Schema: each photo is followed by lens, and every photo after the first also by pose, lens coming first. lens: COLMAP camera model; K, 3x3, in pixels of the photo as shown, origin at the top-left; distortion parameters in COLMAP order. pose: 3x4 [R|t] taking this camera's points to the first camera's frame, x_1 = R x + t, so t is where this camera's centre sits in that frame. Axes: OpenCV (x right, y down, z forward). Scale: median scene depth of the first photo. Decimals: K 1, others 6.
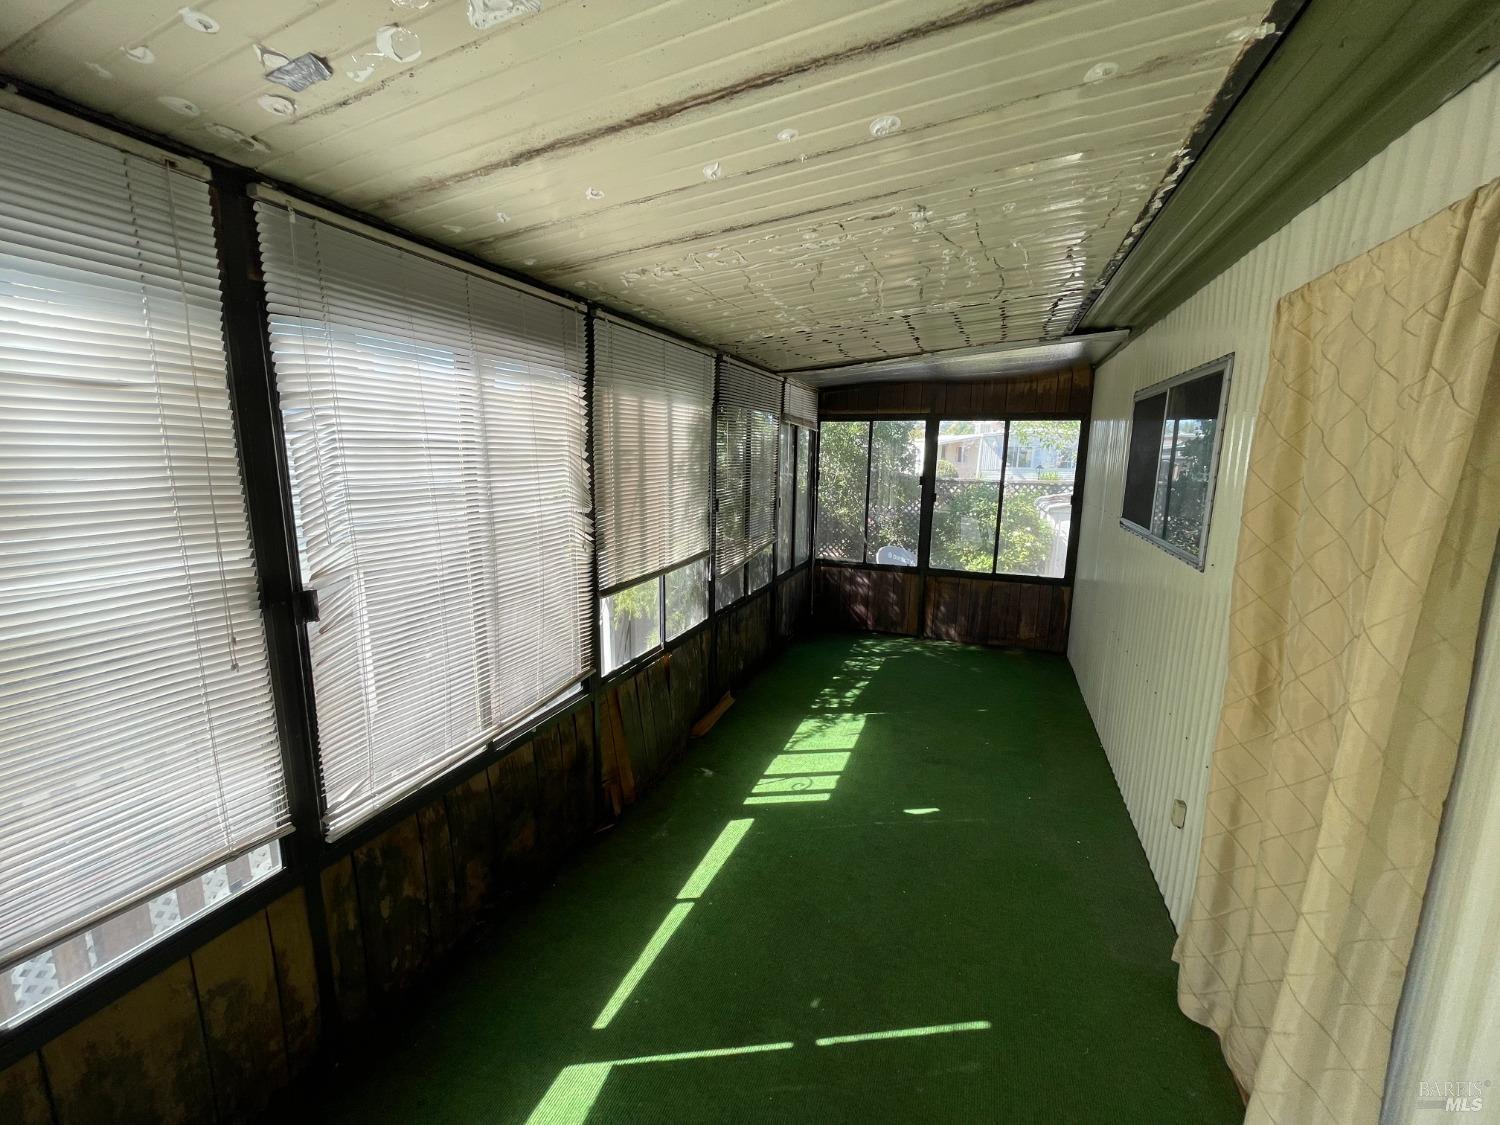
lens RADIAL K [[601.7, 0, 748.9], [0, 601.7, 553.9], [0, 0, 1]] dist [-0.002350, -0.000735]
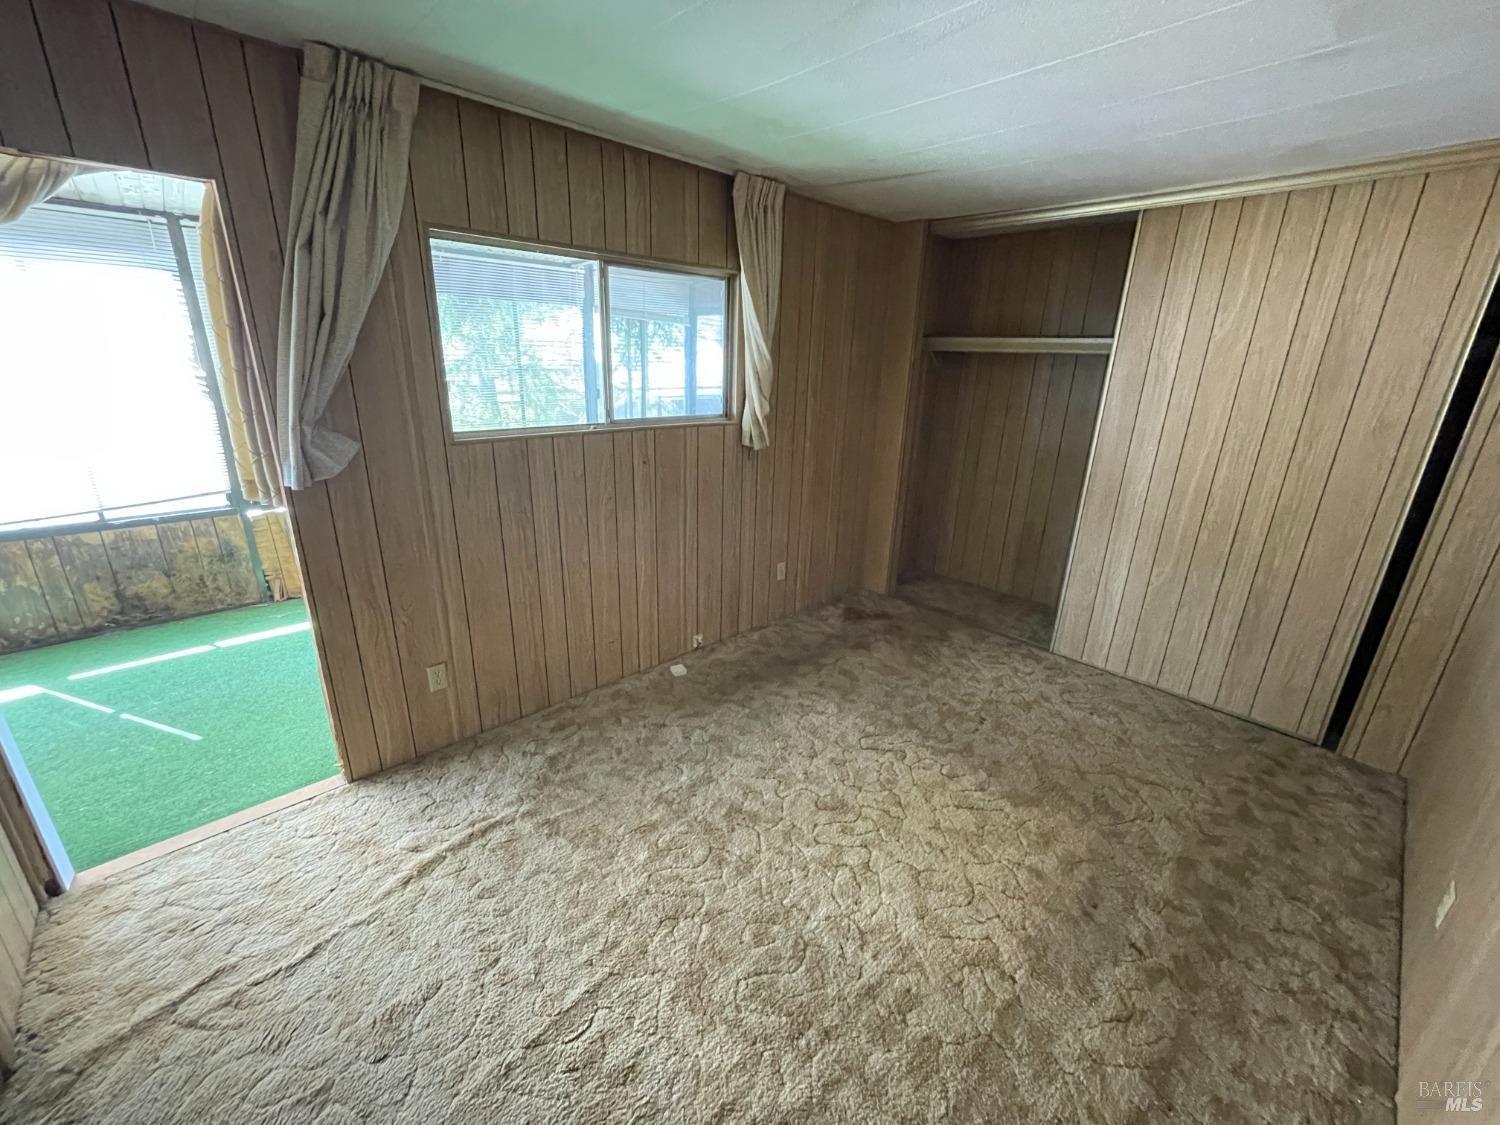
lens RADIAL K [[601.7, 0, 746.4], [0, 601.7, 558.9], [0, 0, 1]] dist [-0.002350, -0.000735]
pose [[0.903635, 0.144853, -0.403065, 1.719271], [-0.084837, 0.982962, 0.163058, 0.016012], [0.419817, -0.113150, 0.900528, 0.256807]]
